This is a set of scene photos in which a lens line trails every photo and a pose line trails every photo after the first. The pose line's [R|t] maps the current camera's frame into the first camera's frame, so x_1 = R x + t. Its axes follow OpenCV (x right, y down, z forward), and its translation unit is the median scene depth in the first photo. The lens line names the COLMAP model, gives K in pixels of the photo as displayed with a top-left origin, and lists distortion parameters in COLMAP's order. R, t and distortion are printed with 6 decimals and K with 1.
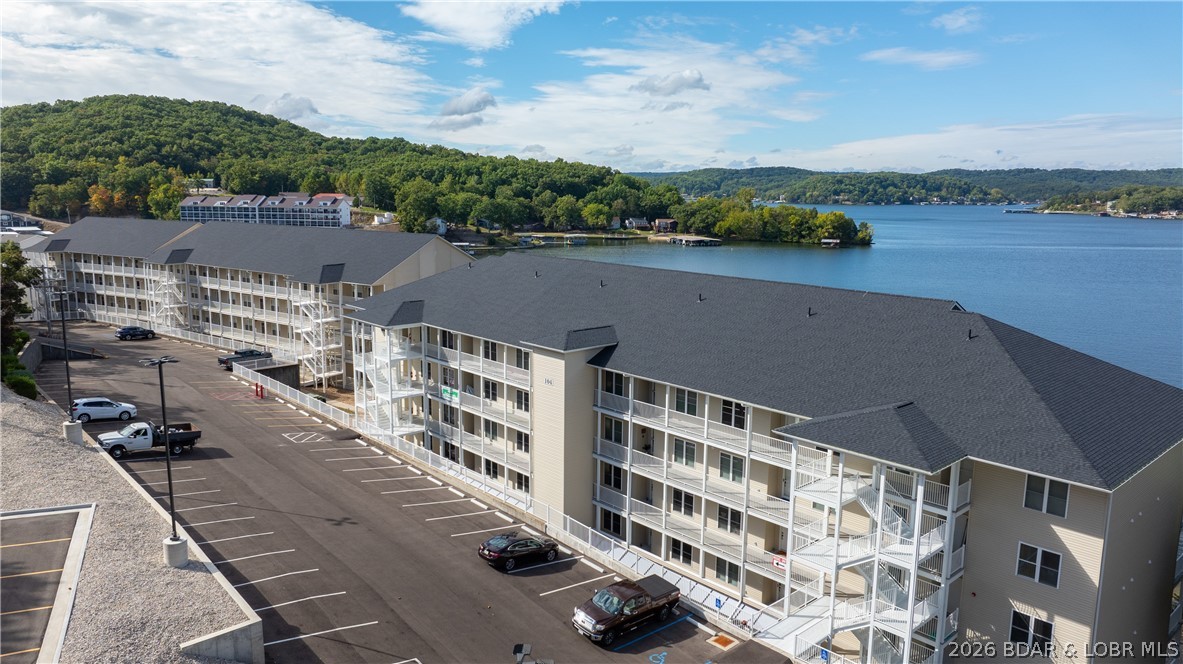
lens RADIAL K [[830.2, 0, 591.5], [0, 830.2, 332.0], [0, 0, 1]] dist [-0.036751, 0.047422]
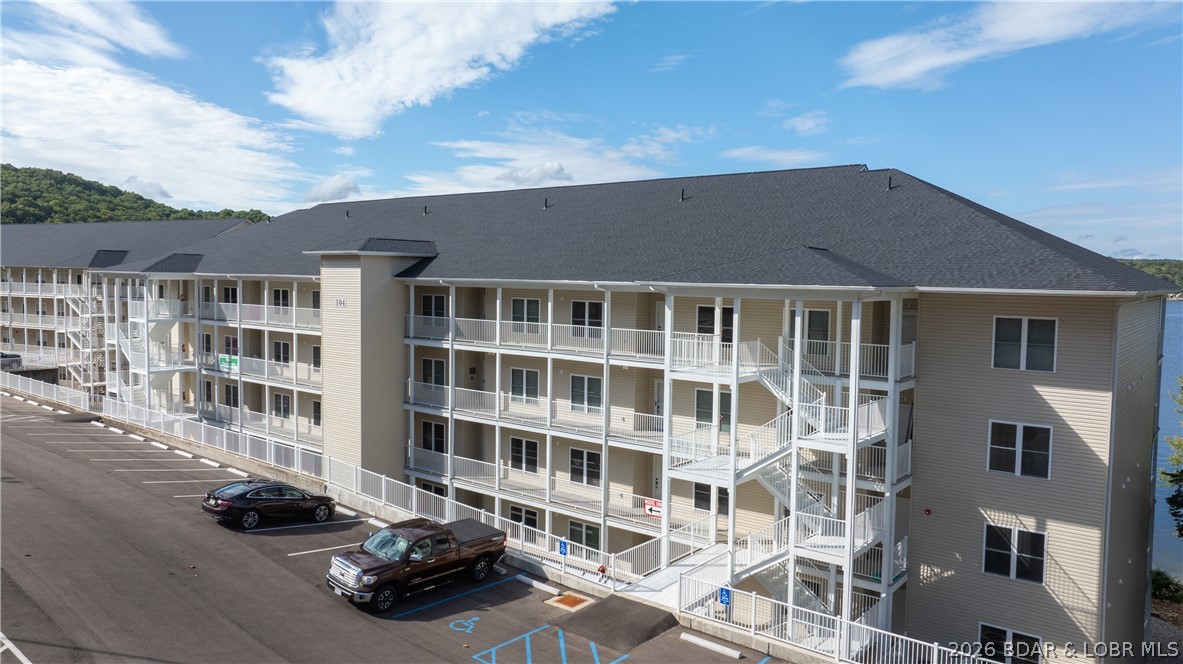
lens RADIAL K [[830.2, 0, 591.5], [0, 830.2, 332.0], [0, 0, 1]] dist [-0.036751, 0.047422]
pose [[0.988418, -0.005058, 0.151672, 0.062183], [0.021369, 0.994125, -0.106104, 0.185555], [-0.150244, 0.108116, 0.982720, 0.269701]]
